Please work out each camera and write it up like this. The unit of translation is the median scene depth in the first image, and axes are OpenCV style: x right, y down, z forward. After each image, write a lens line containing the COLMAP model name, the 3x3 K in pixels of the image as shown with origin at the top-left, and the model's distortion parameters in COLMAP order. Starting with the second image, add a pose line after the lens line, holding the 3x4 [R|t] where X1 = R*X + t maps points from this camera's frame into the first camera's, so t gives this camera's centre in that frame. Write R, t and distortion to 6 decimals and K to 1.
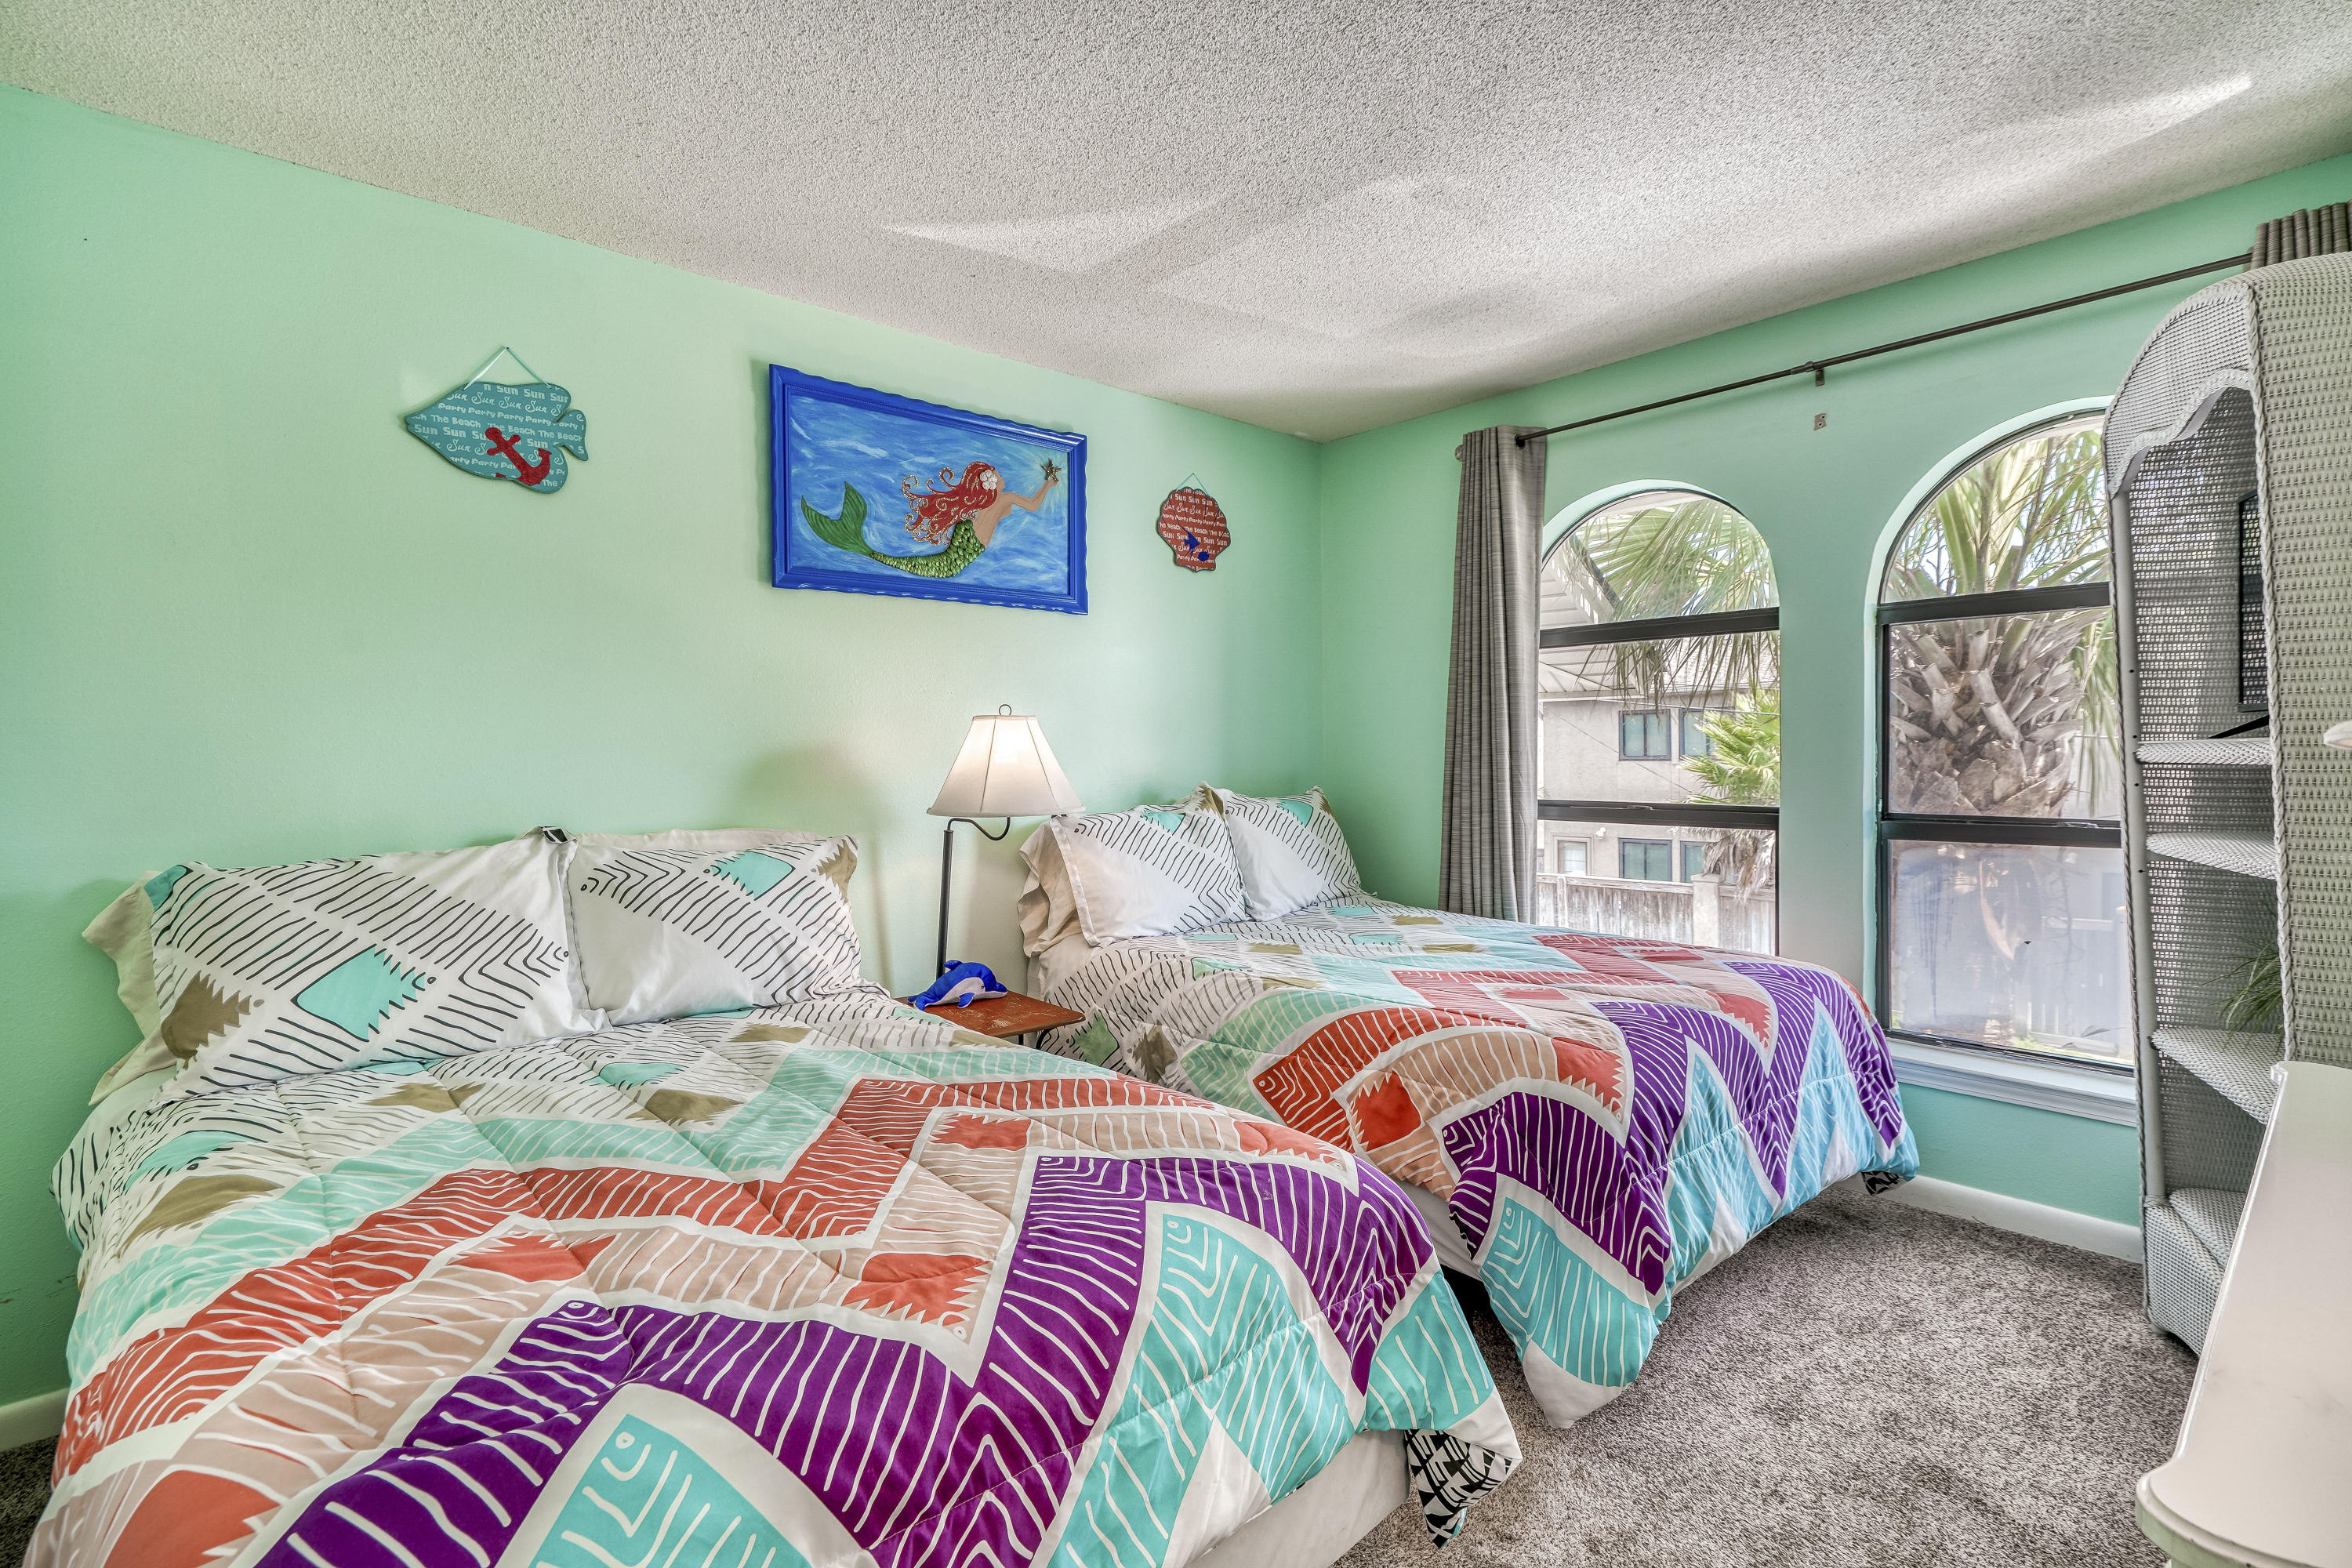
lens RADIAL K [[1092.4, 0, 1174.7], [0, 1092.4, 776.2], [0, 0, 1]] dist [-0.010552, 0.006161]
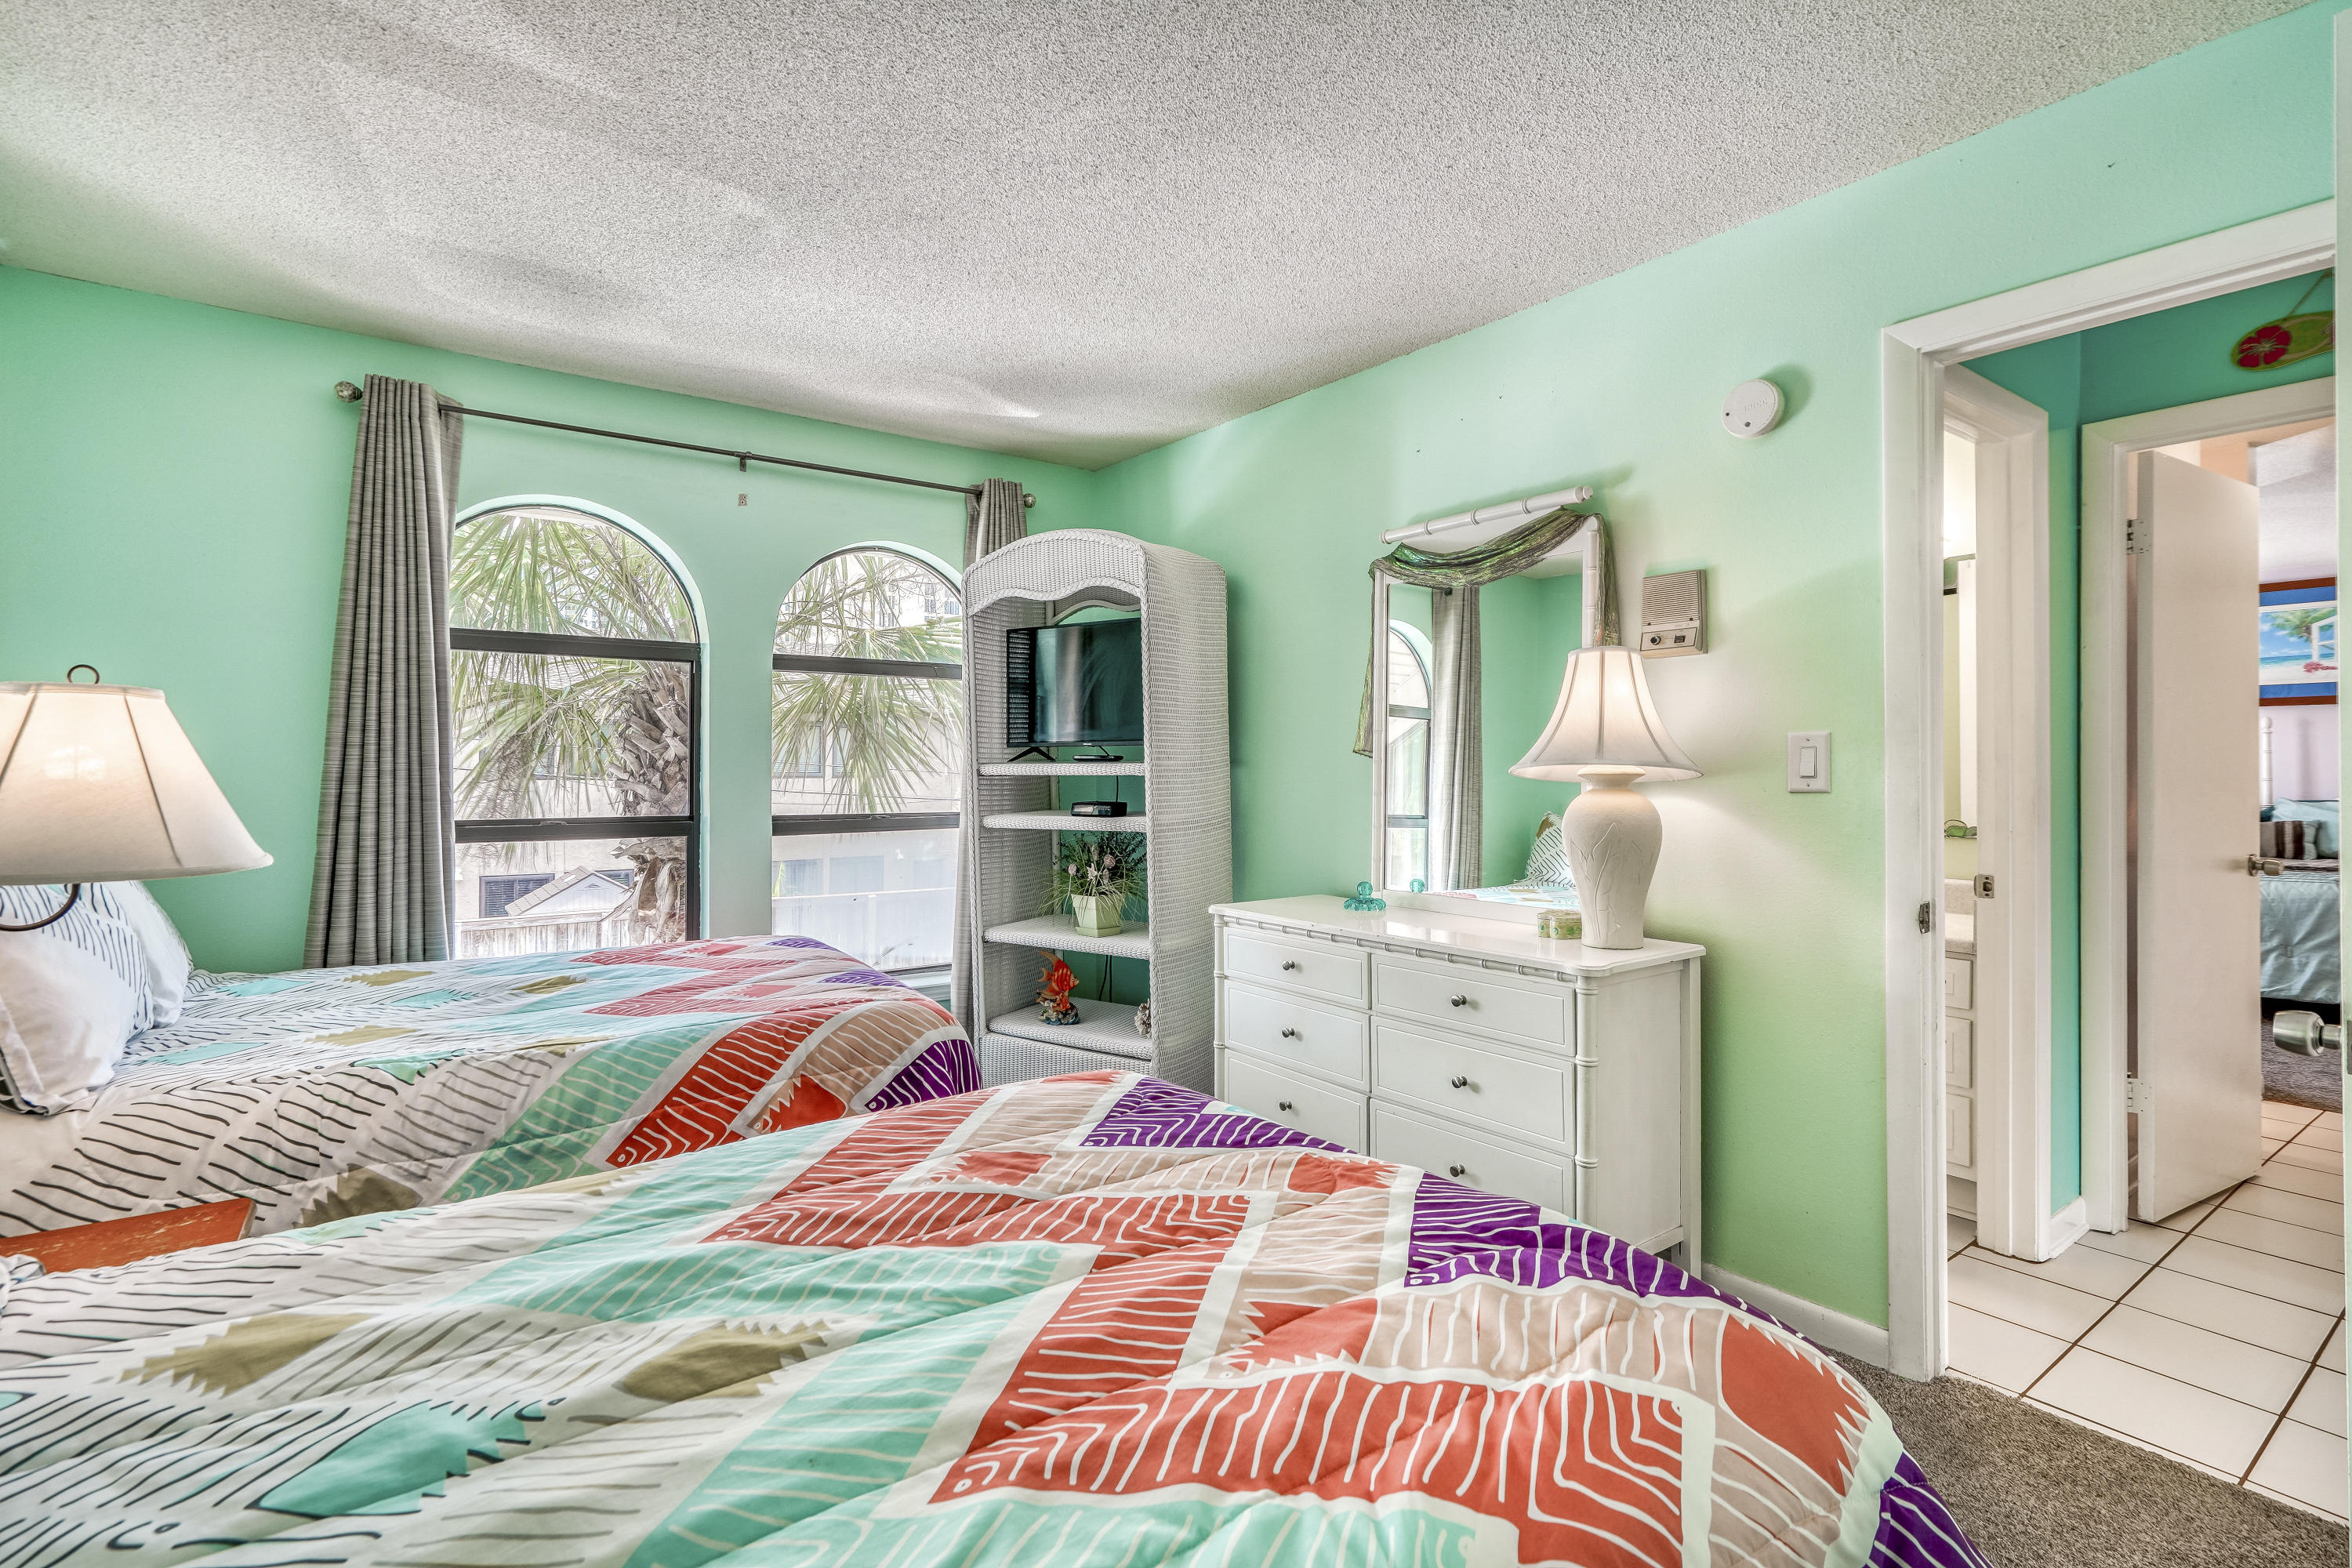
lens RADIAL K [[1092.4, 0, 1175.0], [0, 1092.4, 759.1], [0, 0, 1]] dist [-0.010552, 0.006161]
pose [[0.089534, 0.016851, 0.995841, -0.926066], [0.017878, 0.999669, -0.018523, -0.001671], [-0.995823, 0.019462, 0.089203, 0.641346]]
